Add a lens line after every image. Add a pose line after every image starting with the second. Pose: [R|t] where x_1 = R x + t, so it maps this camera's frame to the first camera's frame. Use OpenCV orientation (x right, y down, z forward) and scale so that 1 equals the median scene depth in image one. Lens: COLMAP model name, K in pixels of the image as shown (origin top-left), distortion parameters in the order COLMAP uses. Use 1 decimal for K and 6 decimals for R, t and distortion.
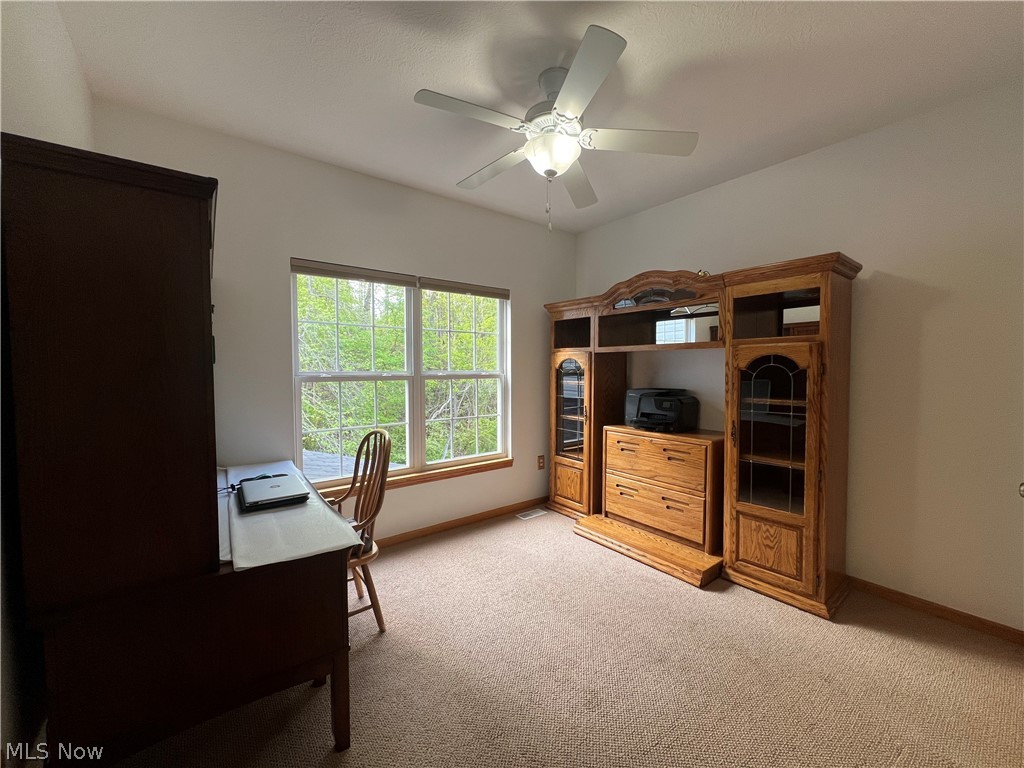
lens RADIAL K [[410.3, 0, 513.1], [0, 410.3, 385.2], [0, 0, 1]] dist [0.000156, 0.000025]
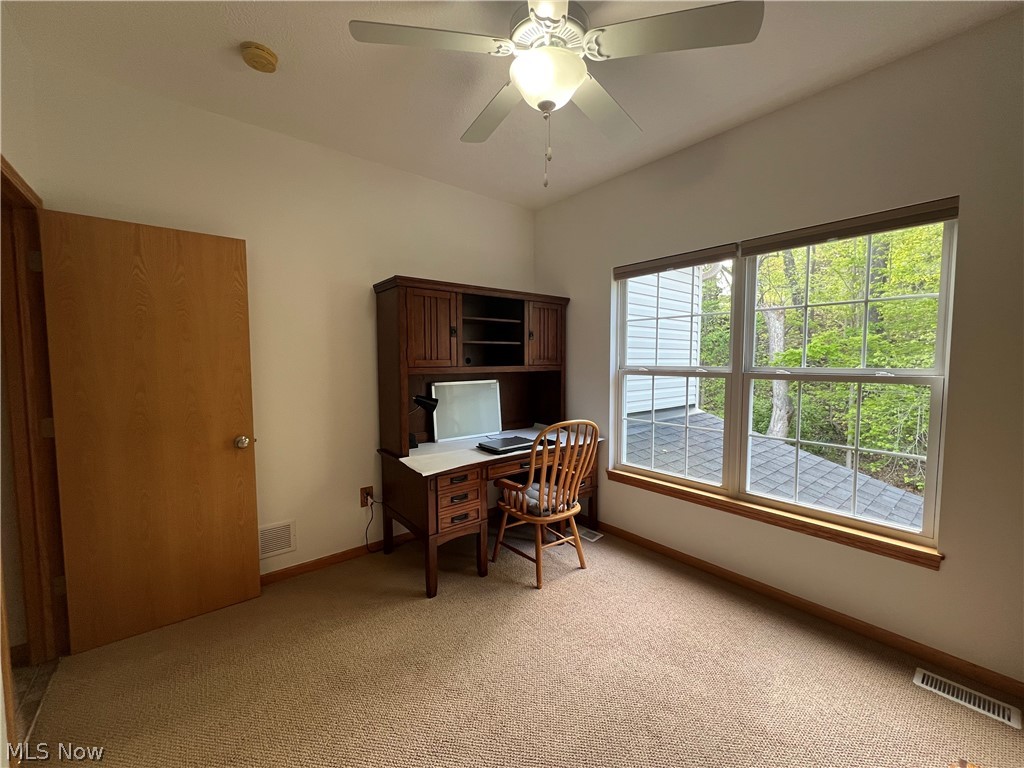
lens RADIAL K [[410.3, 0, 513.1], [0, 410.3, 382.0], [0, 0, 1]] dist [0.000156, 0.000025]
pose [[0.036136, 0.055314, -0.997815, 0.475546], [-0.053496, 0.997142, 0.053339, -0.021951], [0.997914, 0.051452, 0.038992, 0.508294]]
